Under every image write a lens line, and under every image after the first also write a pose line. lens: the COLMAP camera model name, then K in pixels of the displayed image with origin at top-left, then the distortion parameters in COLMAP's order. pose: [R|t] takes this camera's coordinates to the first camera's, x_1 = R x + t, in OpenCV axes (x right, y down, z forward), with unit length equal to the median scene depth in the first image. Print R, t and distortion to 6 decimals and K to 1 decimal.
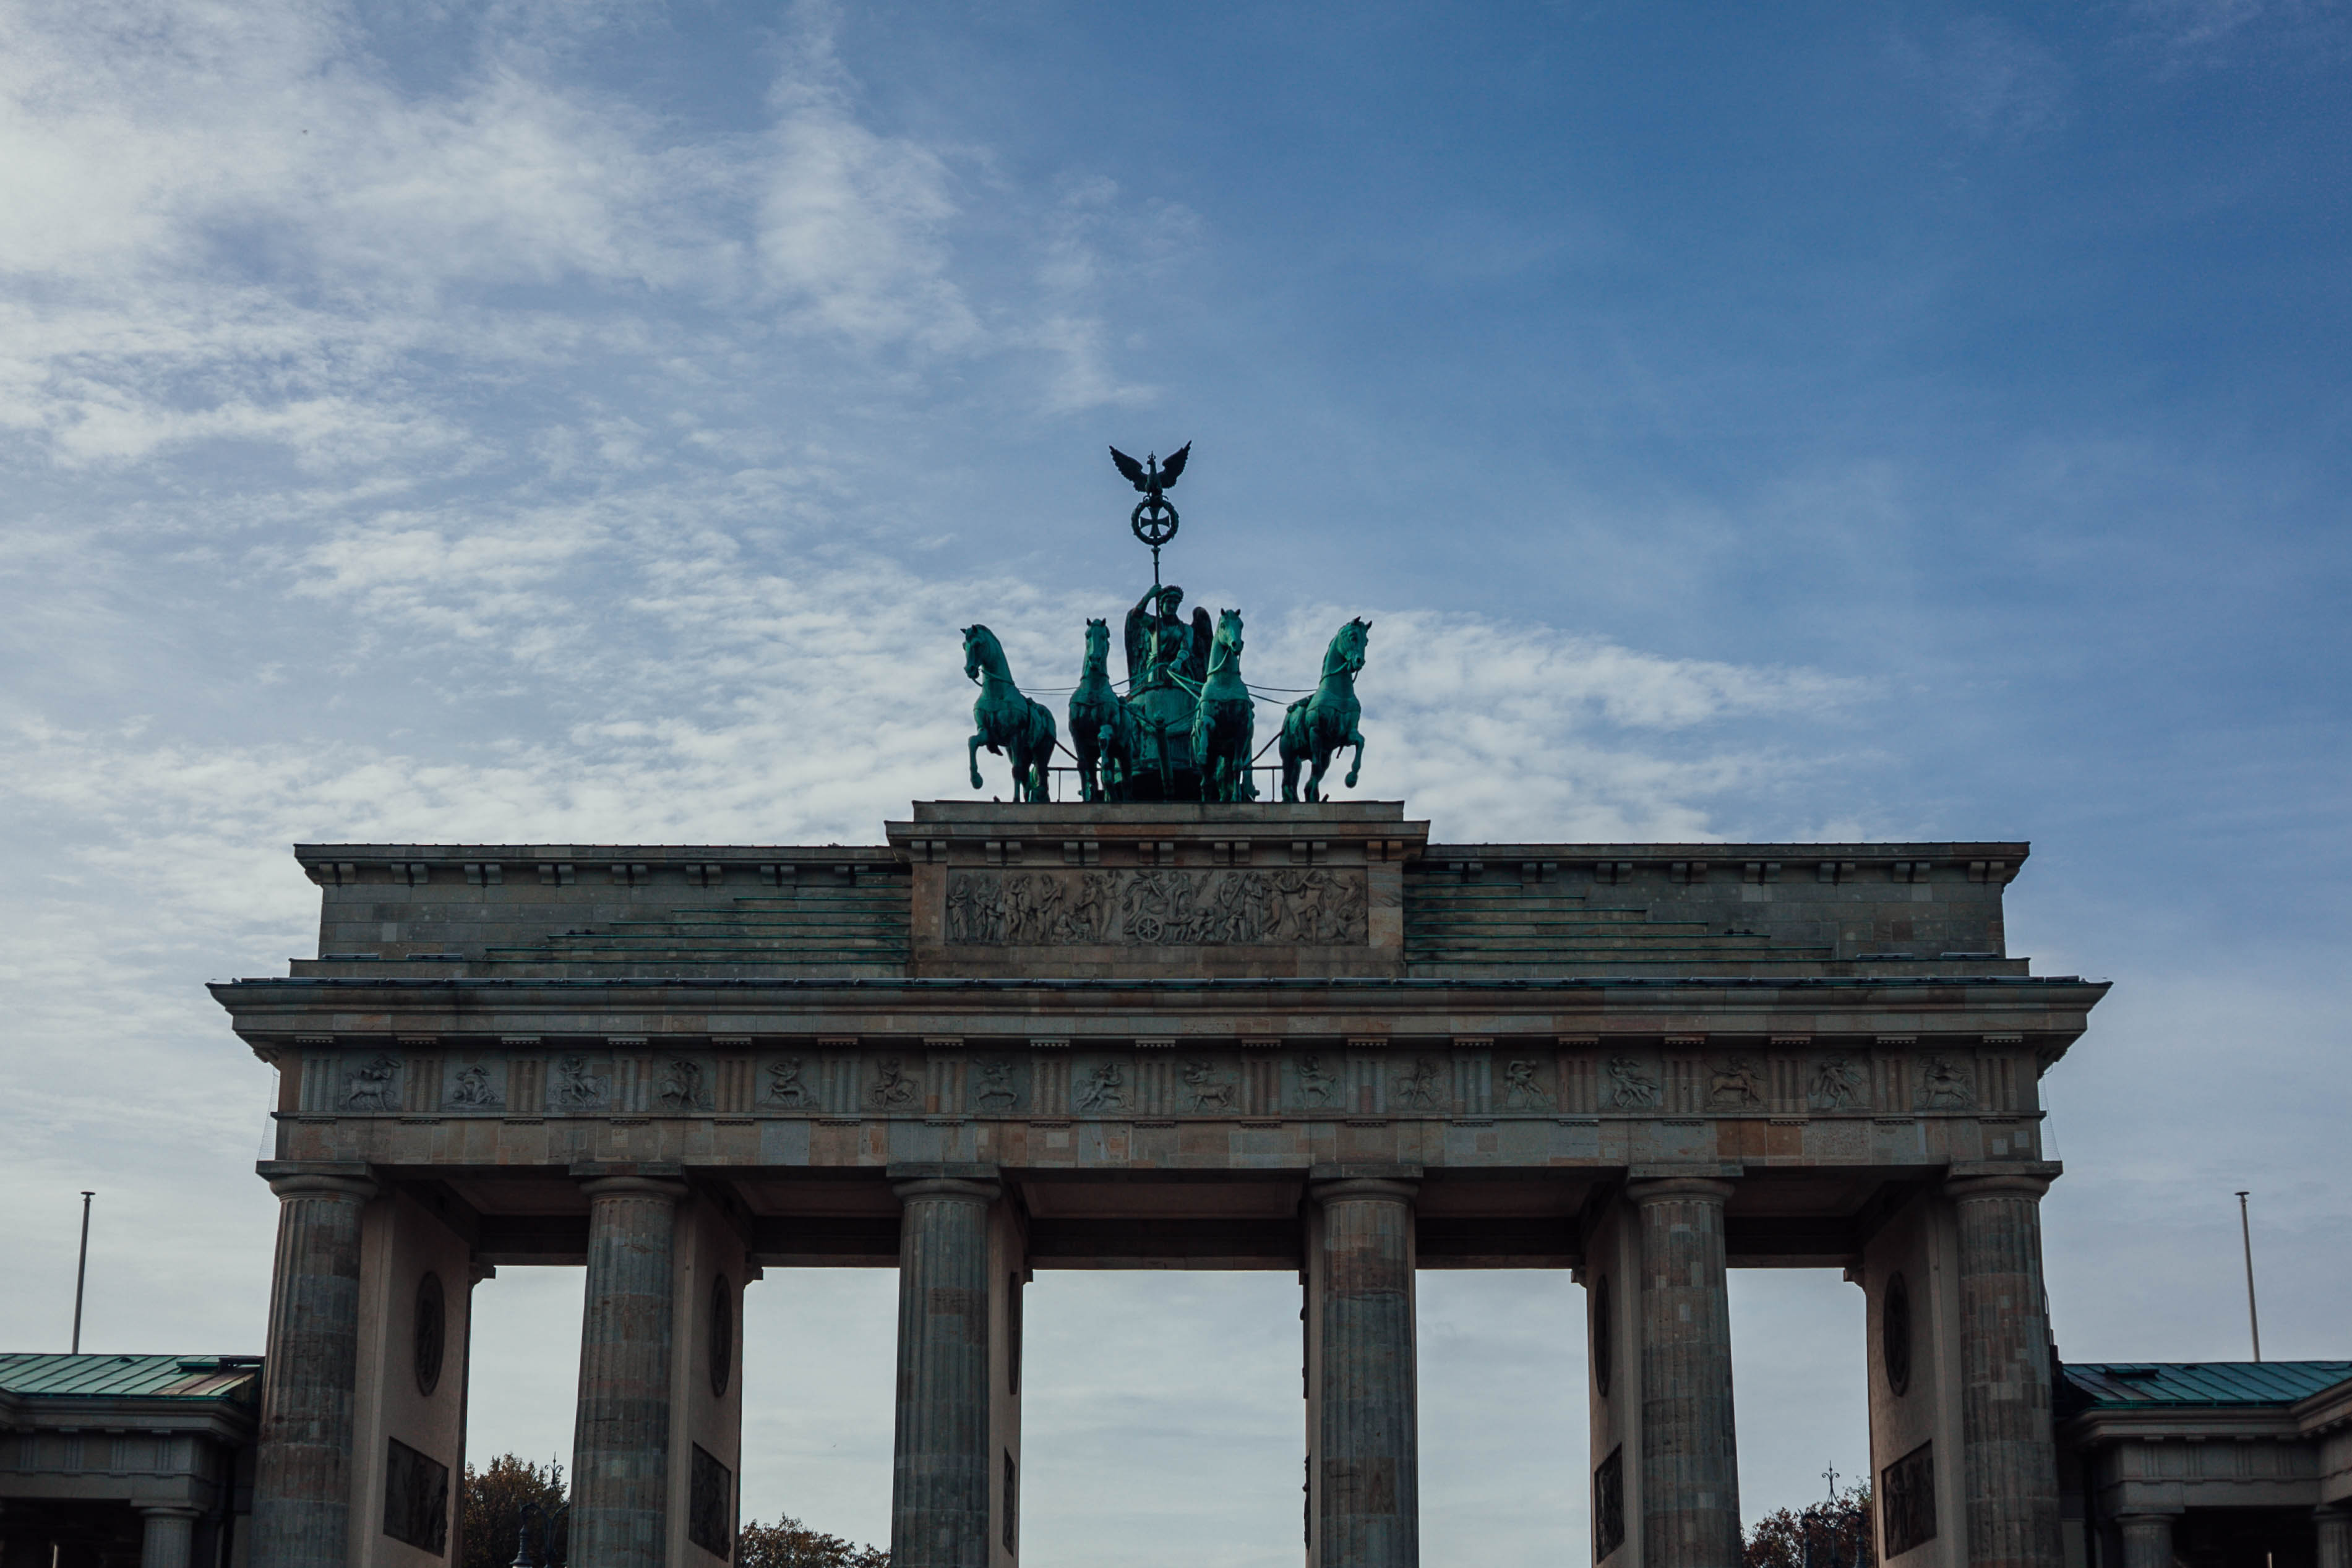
lens RADIAL K [[3372.3, 0, 1174.4], [0, 3372.3, 787.5], [0, 0, 1]] dist [-0.110509, 0.000000]
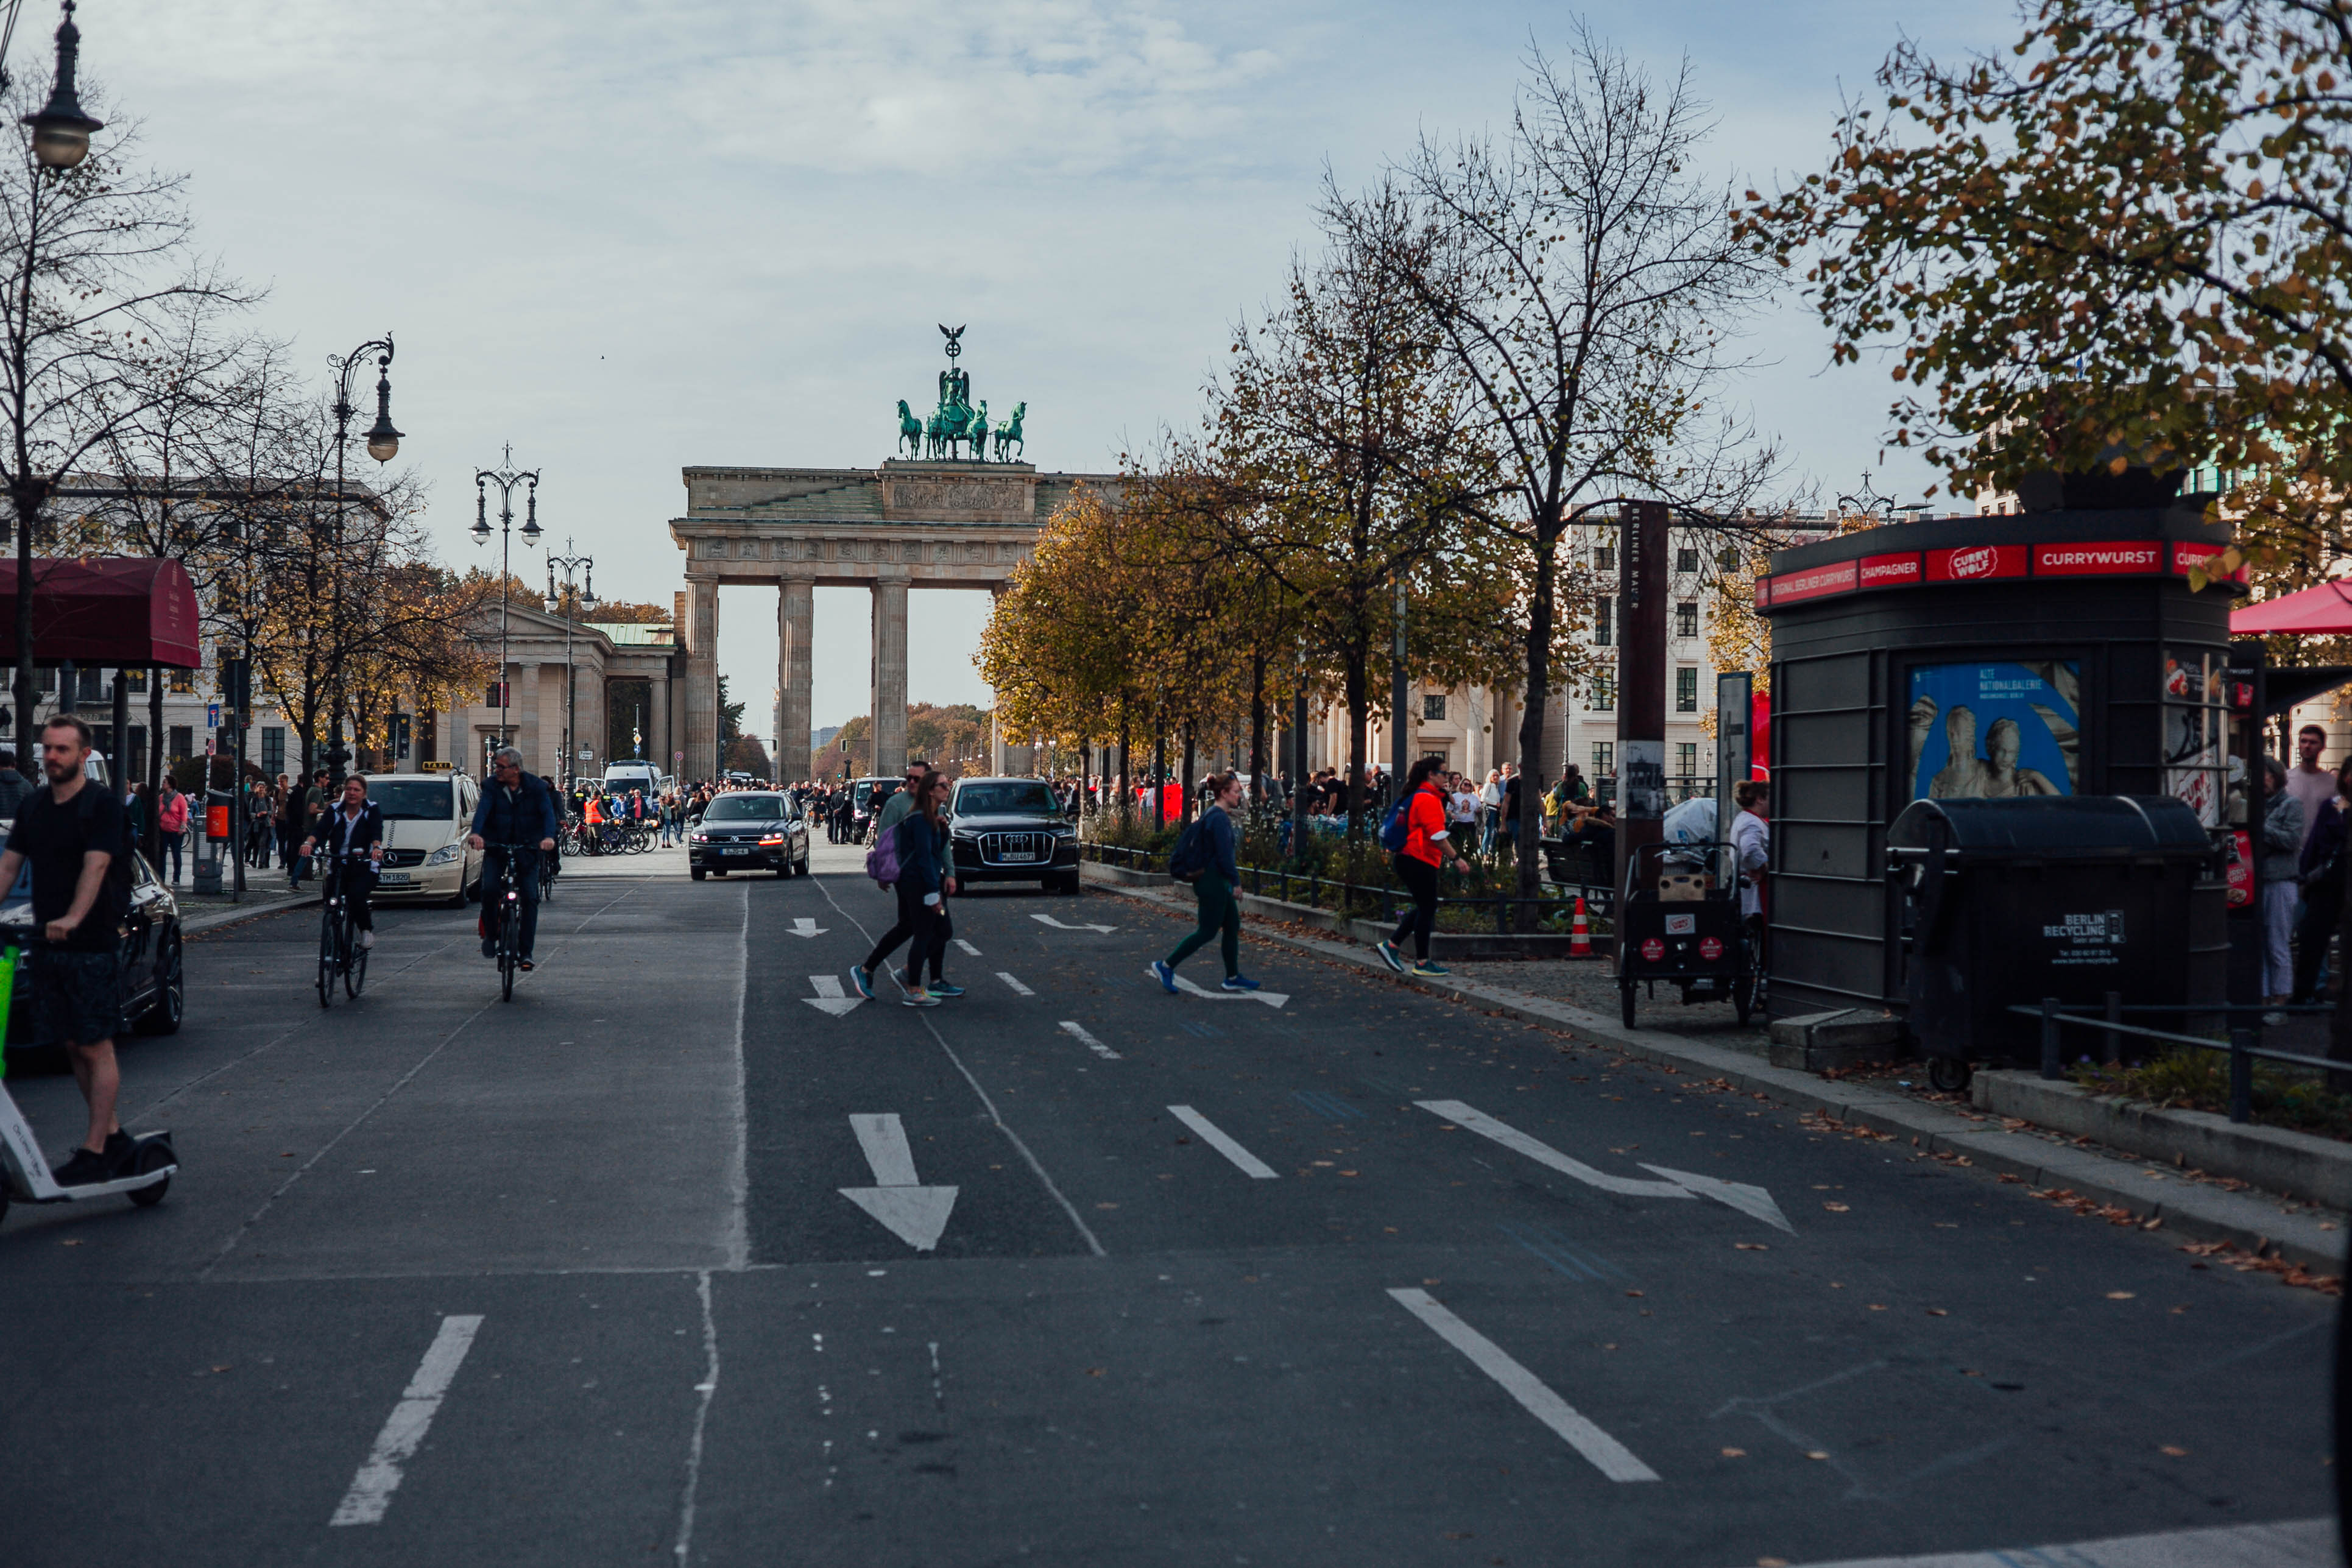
lens RADIAL K [[3372.6, 0, 1176.4], [0, 3372.6, 784.4], [0, 0, 1]] dist [-0.110509, 0.000000]
pose [[0.987789, 0.003735, 0.155750, -0.302946], [-0.053226, 0.947651, 0.314840, -0.734709], [-0.146421, -0.319286, 0.936278, -2.156469]]
